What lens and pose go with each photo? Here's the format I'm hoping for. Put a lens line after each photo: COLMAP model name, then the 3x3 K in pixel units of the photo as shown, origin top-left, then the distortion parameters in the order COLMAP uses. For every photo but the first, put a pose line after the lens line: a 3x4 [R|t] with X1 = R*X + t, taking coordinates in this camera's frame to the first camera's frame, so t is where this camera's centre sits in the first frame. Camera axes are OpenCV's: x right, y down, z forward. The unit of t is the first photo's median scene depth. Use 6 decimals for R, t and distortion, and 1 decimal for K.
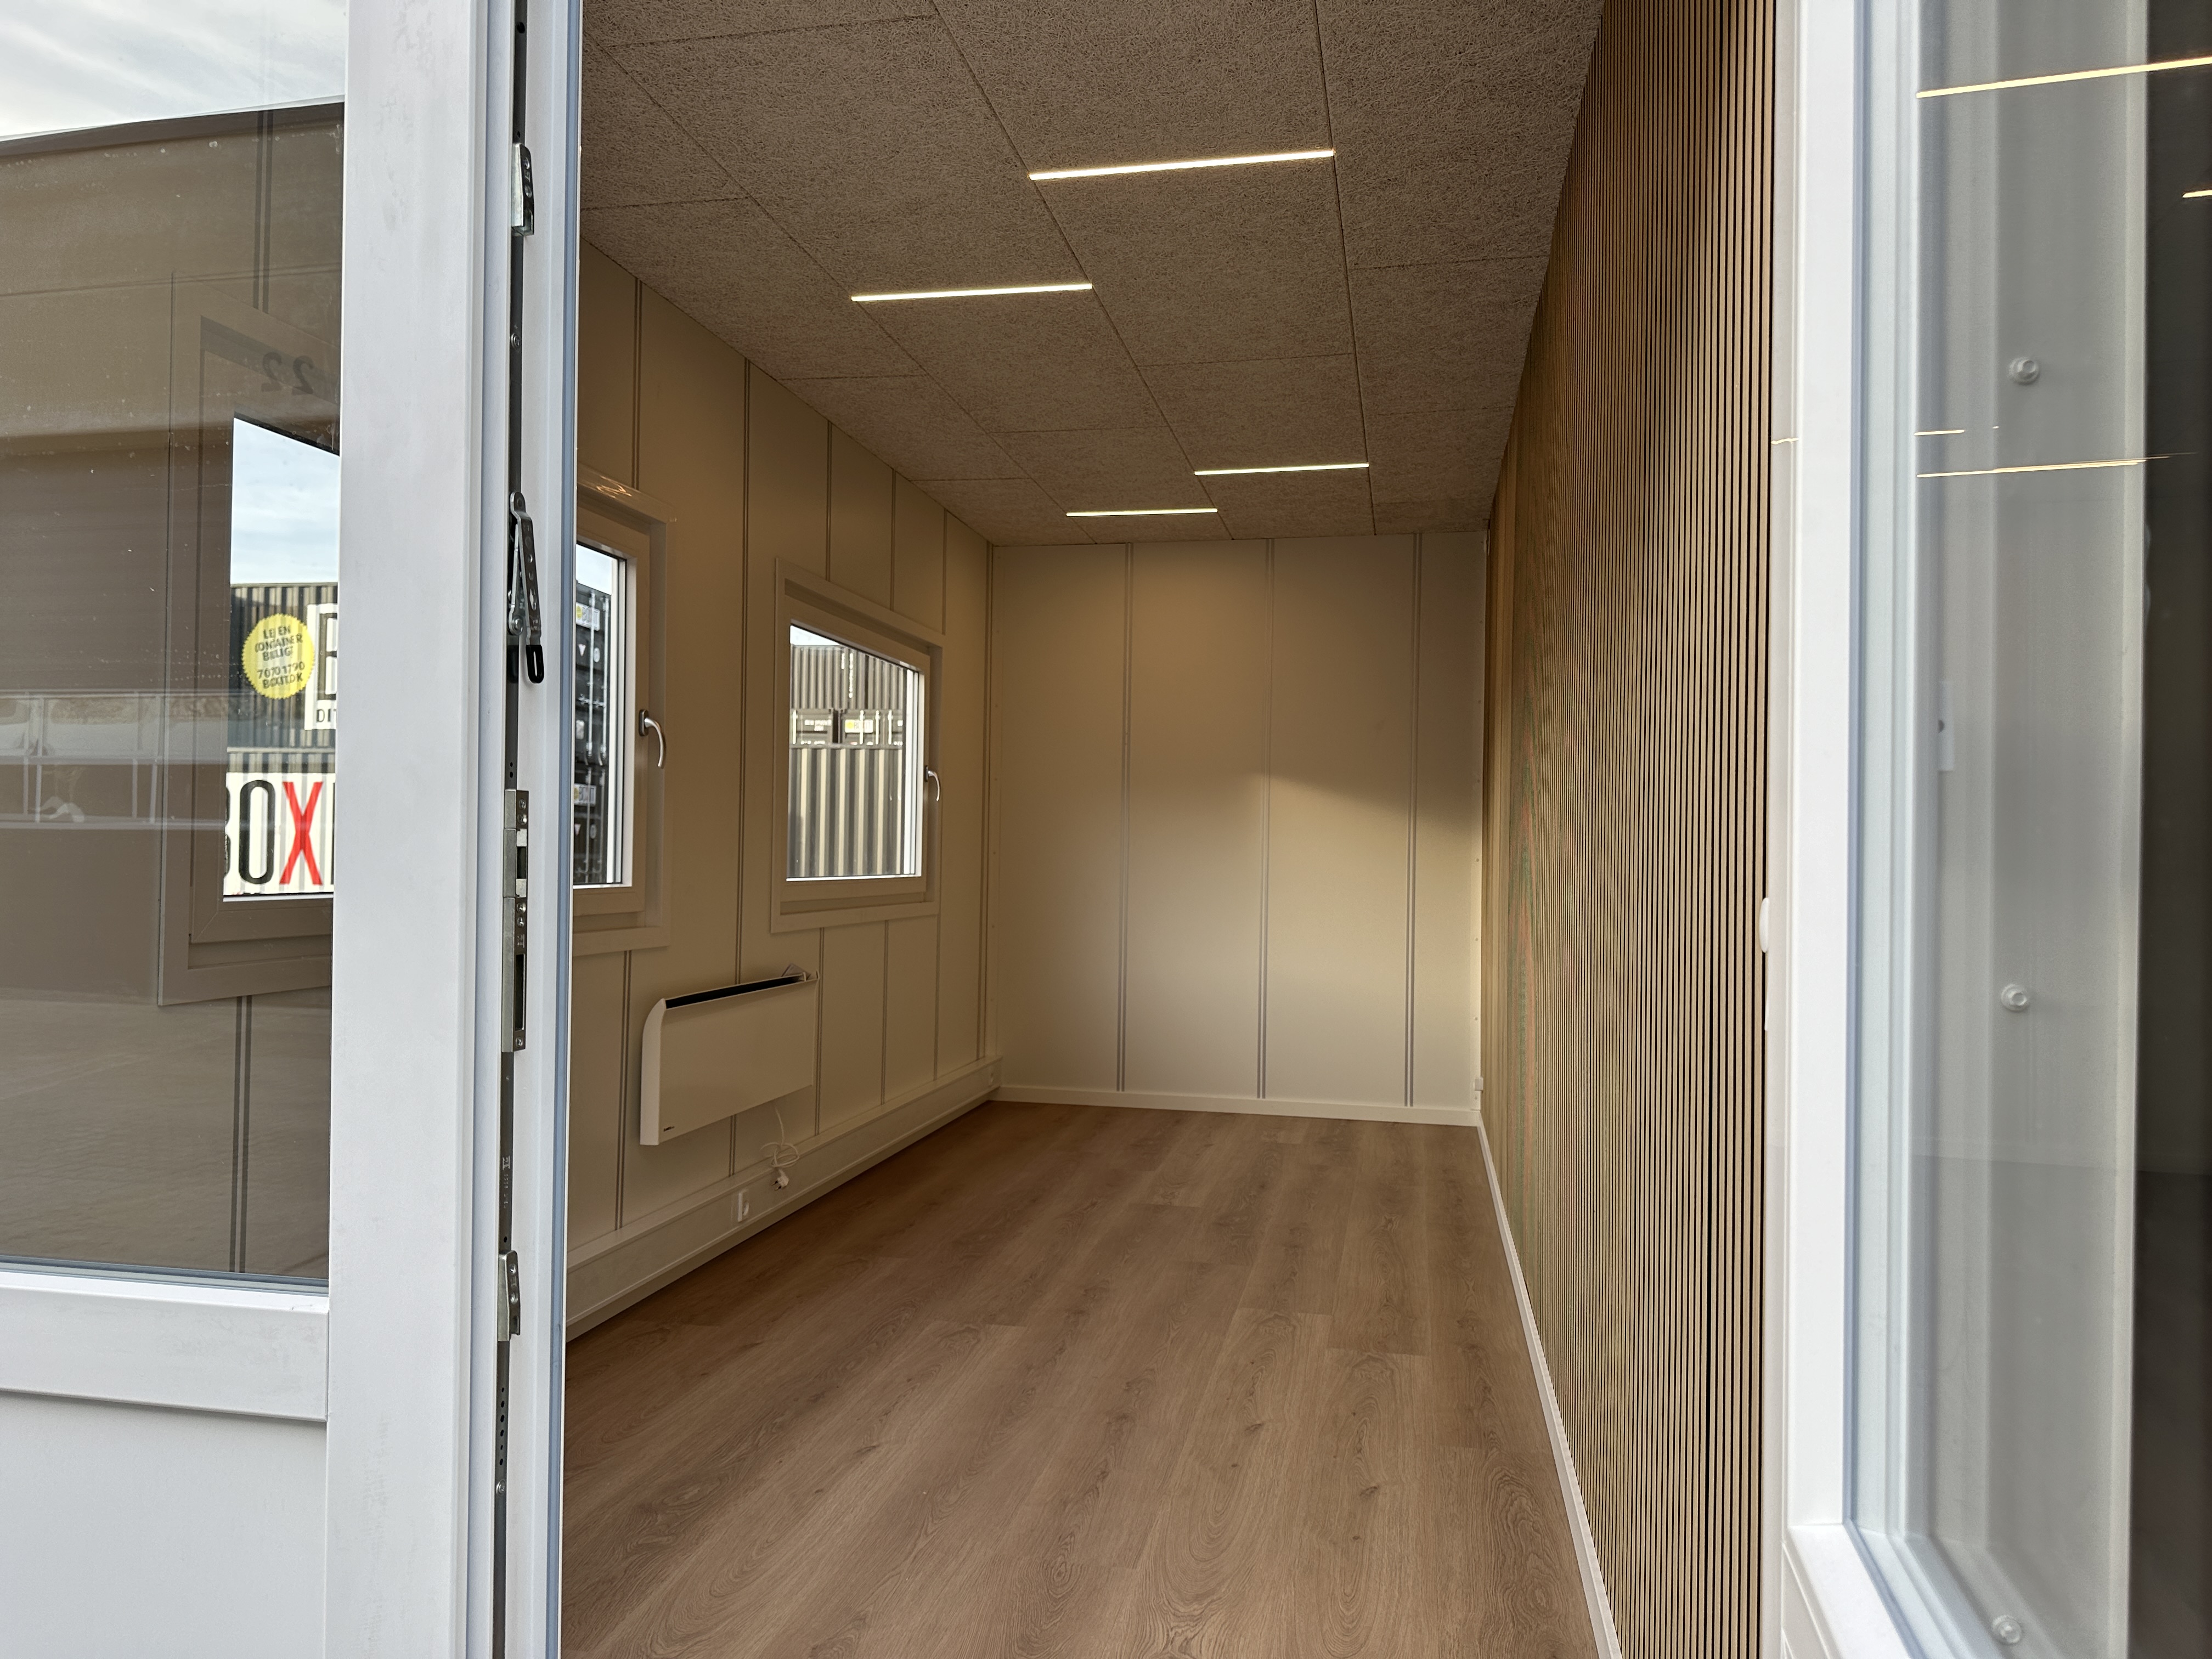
lens RADIAL K [[1535.6, 0, 1106.0], [0, 1535.6, 829.5], [0, 0, 1]] dist [0.027930, -0.021366]
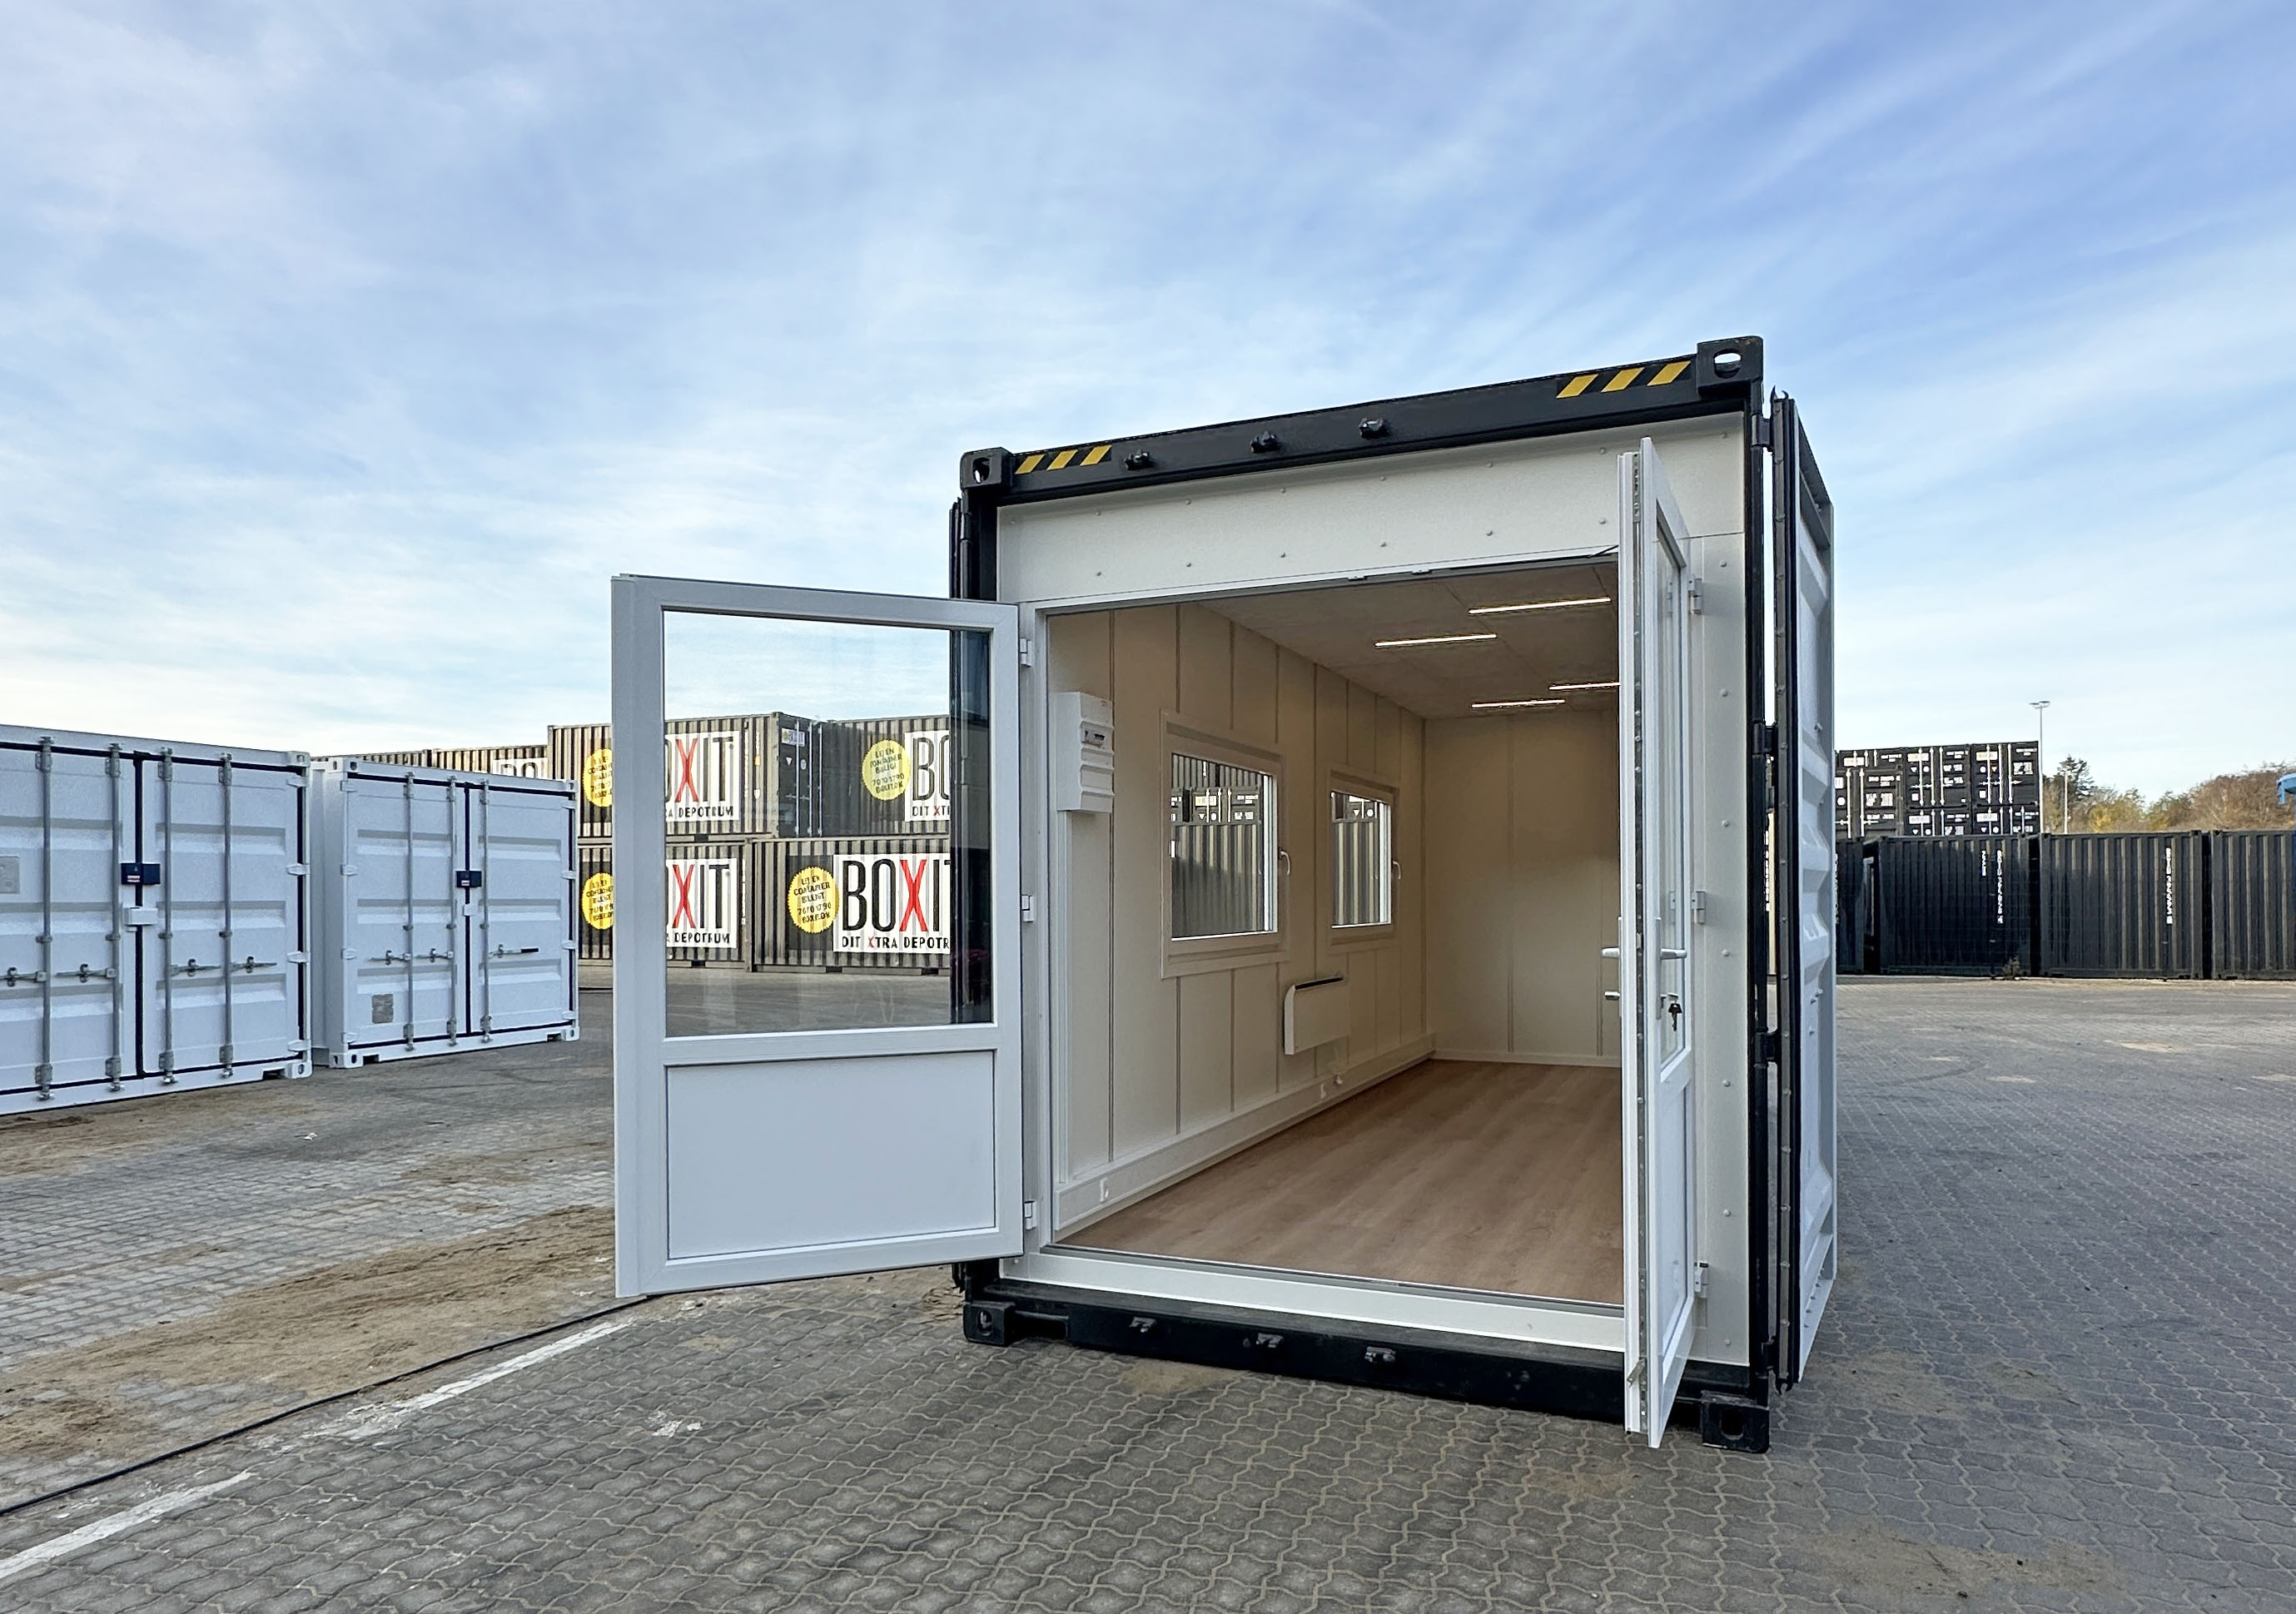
lens RADIAL K [[1347.0, 0, 1229.5], [0, 1347.0, 886.1], [0, 0, 1]] dist [0.004421, 0.000173]
pose [[0.983602, -0.018230, -0.179427, -0.009060], [0.019581, 0.999792, 0.005757, -0.007879], [0.179285, -0.009176, 0.983754, -0.173101]]
